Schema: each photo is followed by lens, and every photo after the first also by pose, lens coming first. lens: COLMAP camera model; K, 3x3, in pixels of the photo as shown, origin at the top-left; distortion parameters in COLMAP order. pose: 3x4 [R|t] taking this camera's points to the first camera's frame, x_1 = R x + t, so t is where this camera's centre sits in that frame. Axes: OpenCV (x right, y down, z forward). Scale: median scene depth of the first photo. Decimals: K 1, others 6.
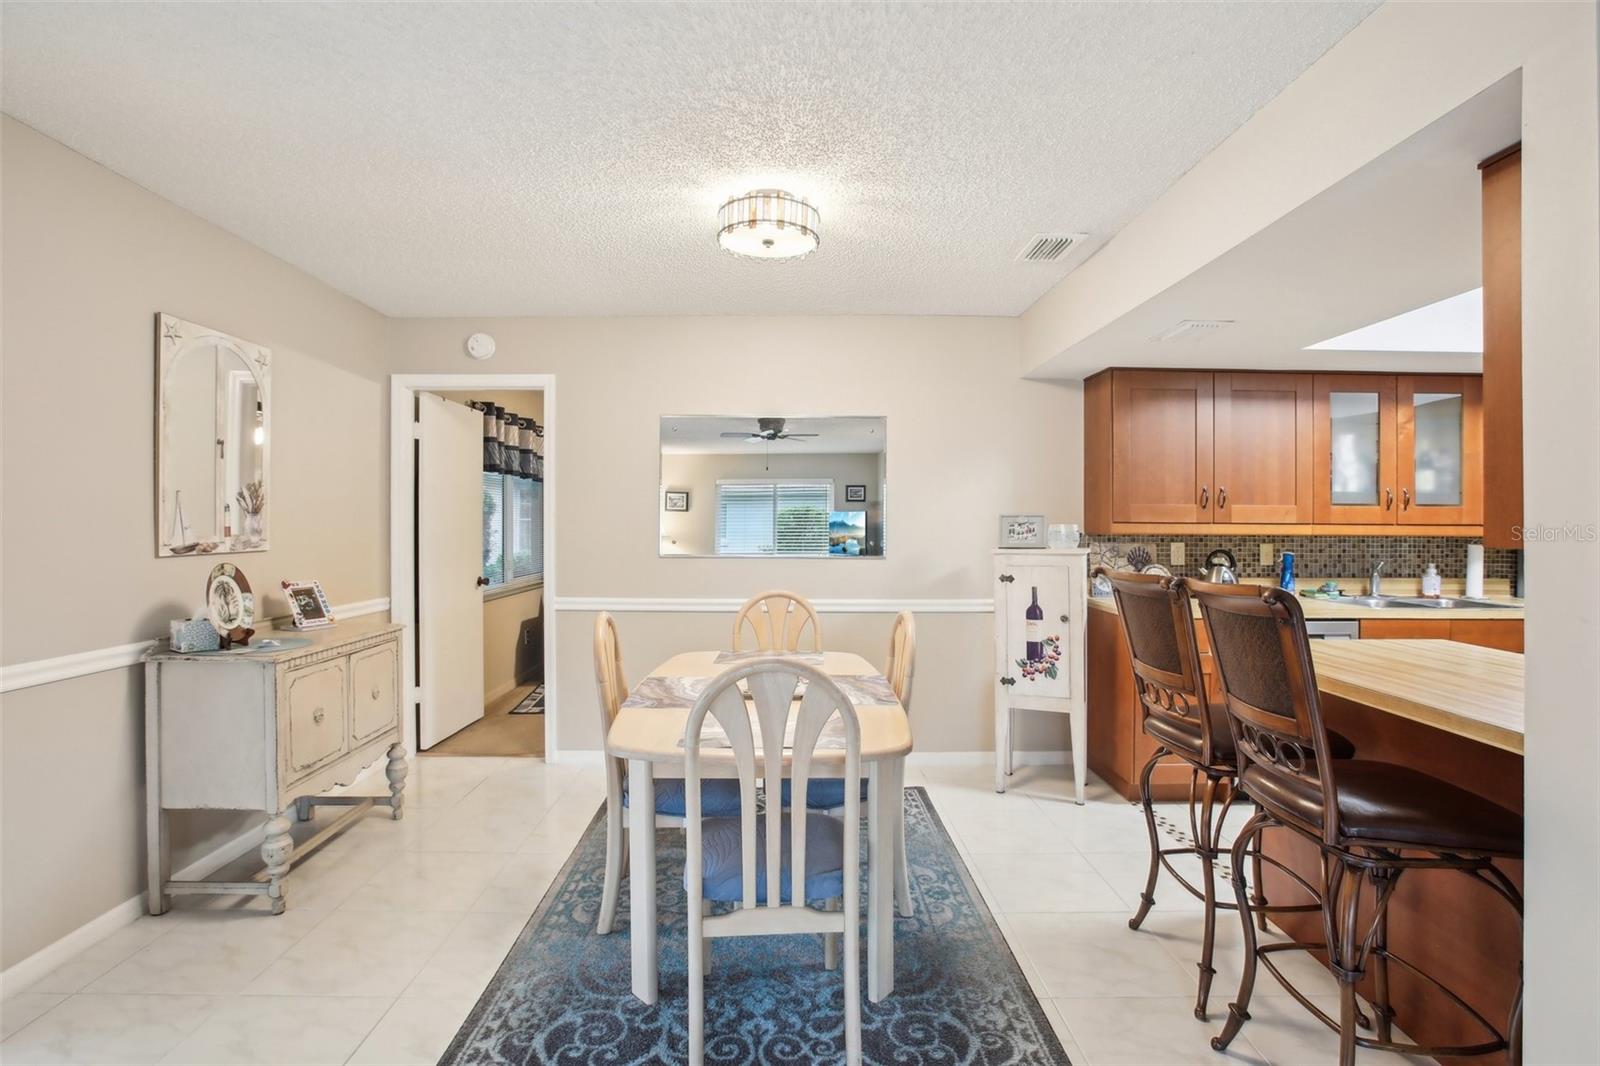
lens RADIAL K [[740.5, 0, 797.4], [0, 740.5, 526.0], [0, 0, 1]] dist [-0.038535, 0.000308]
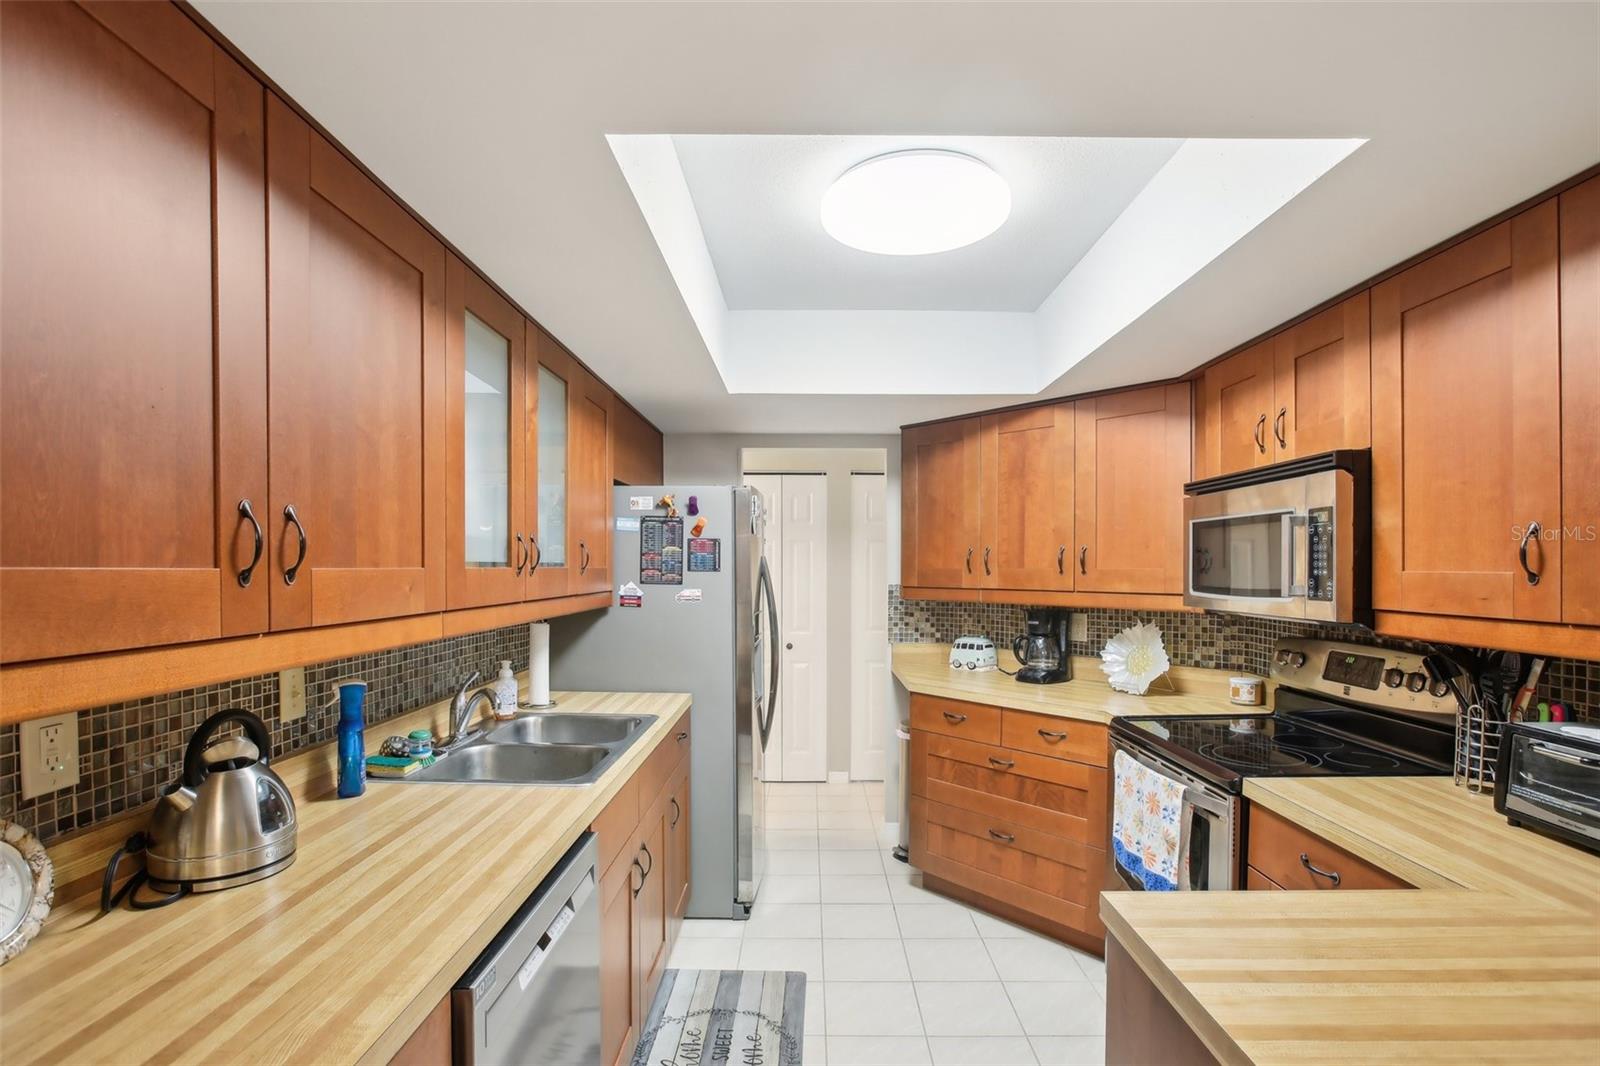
lens RADIAL K [[762.2, 0, 761.0], [0, 762.2, 570.8], [0, 0, 1]] dist [-0.017637, 0.000848]
pose [[0.086703, -0.012320, 0.996158, 0.300387], [-0.000896, 0.999922, 0.012444, -0.032053], [-0.996234, -0.001971, 0.086685, 0.790946]]
